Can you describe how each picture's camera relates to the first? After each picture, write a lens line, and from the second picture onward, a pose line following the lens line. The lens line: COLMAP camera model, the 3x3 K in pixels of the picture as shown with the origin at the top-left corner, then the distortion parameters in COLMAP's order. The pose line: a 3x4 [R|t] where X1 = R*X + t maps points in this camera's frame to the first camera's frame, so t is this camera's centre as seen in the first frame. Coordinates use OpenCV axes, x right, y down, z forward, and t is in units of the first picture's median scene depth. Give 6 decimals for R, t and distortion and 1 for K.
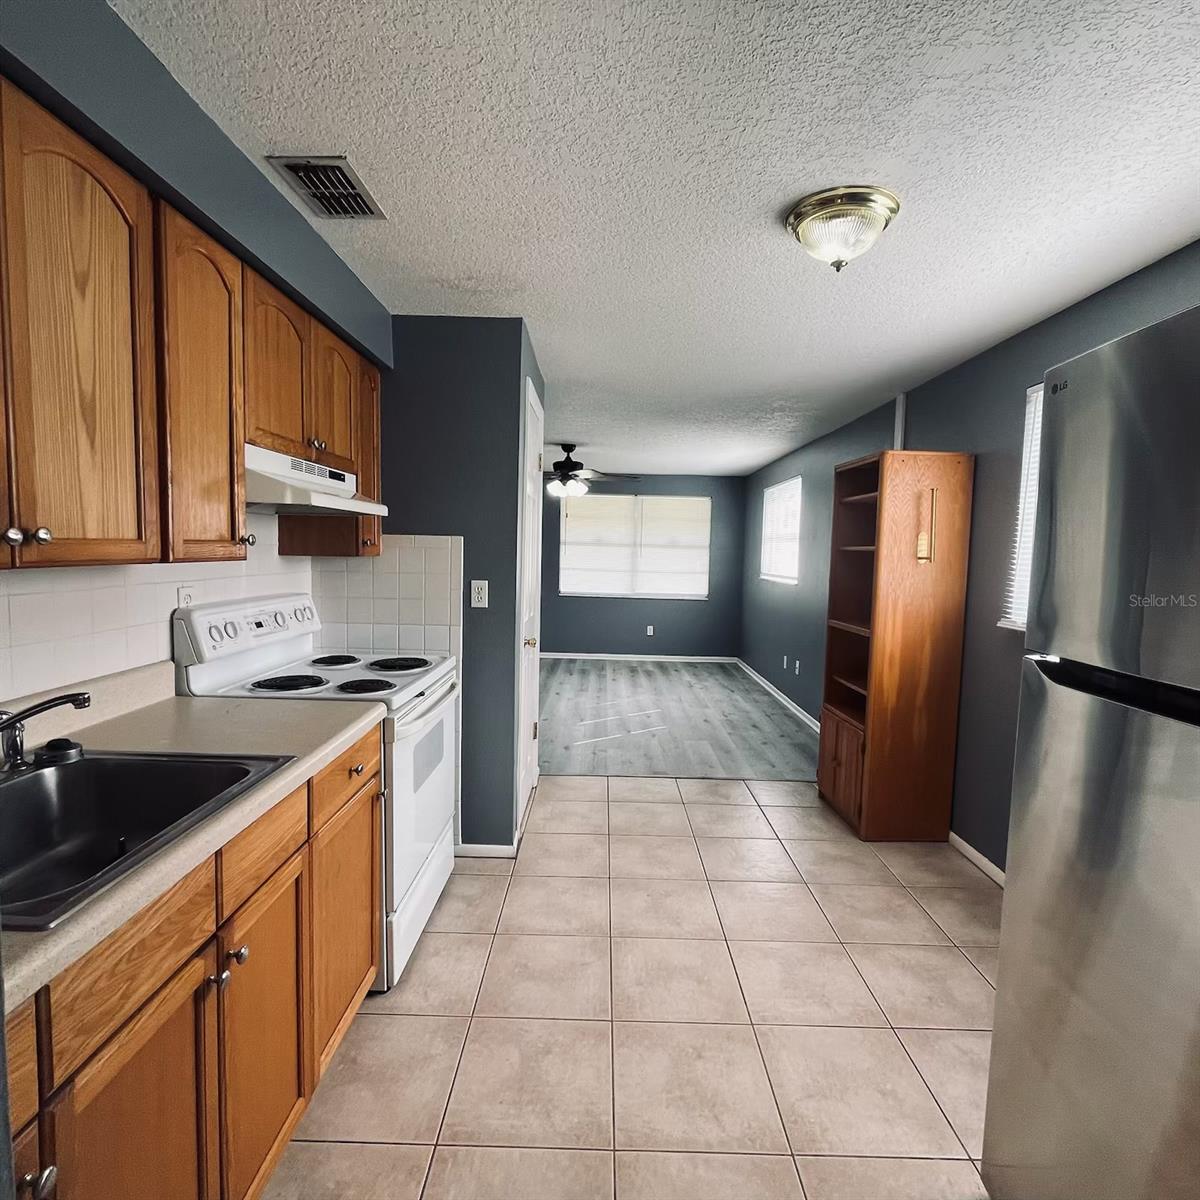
lens RADIAL K [[650.2, 0, 598.6], [0, 650.2, 599.2], [0, 0, 1]] dist [-0.002395, -0.000378]
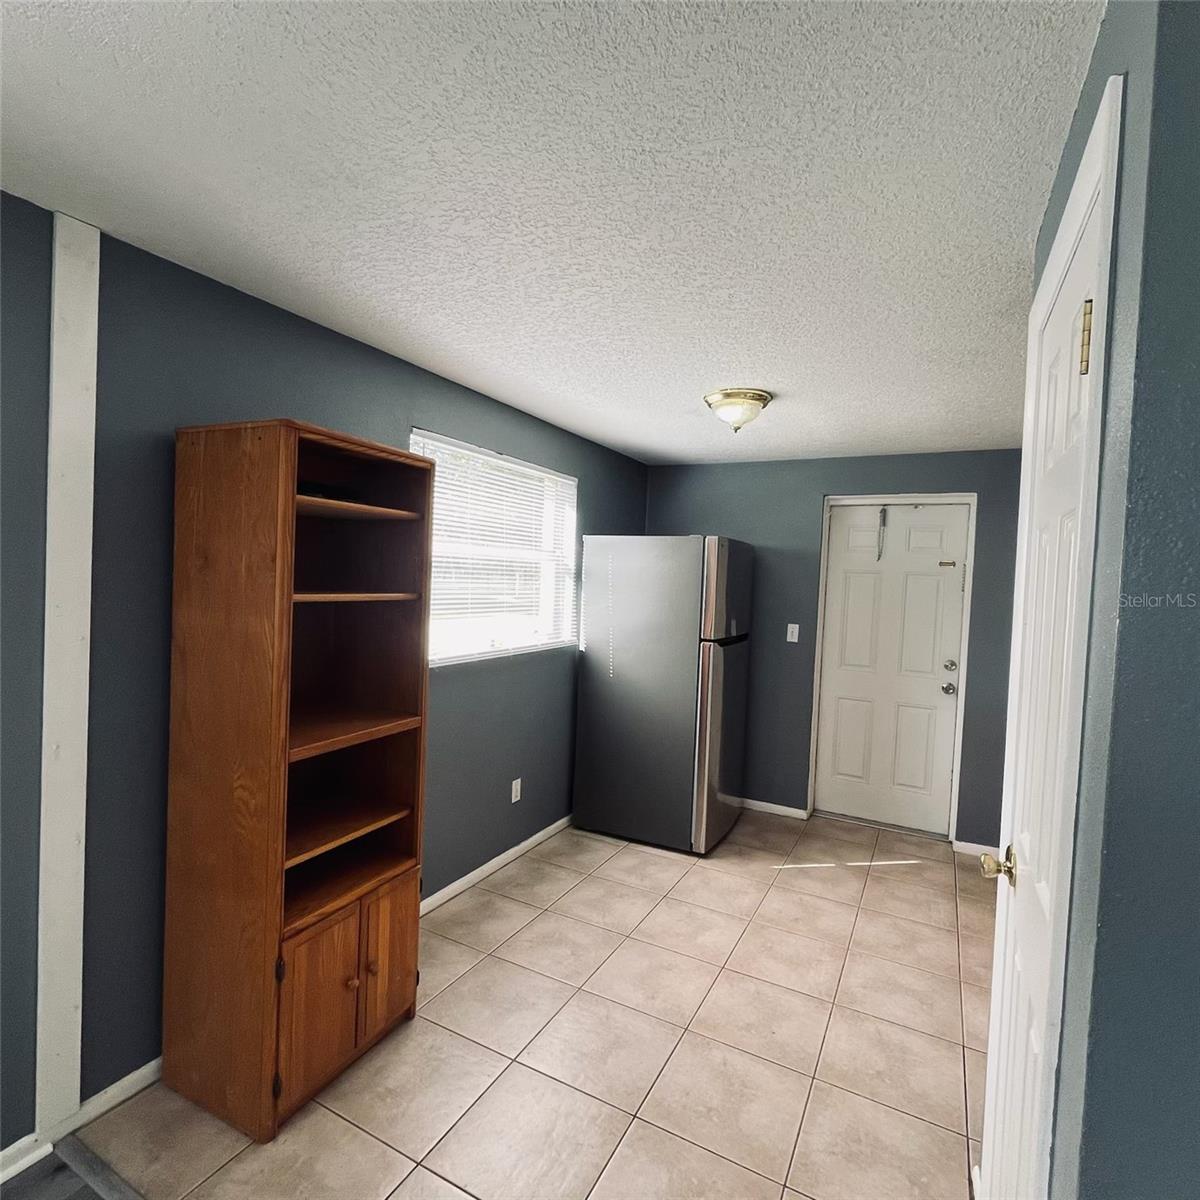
lens RADIAL K [[648.9, 0, 599.0], [0, 648.9, 599.3], [0, 0, 1]] dist [-0.000967, -0.000961]
pose [[-0.885794, -0.078032, 0.457471, -0.033971], [-0.029127, 0.993167, 0.113009, -0.100426], [-0.463164, 0.086778, -0.882014, 0.963392]]
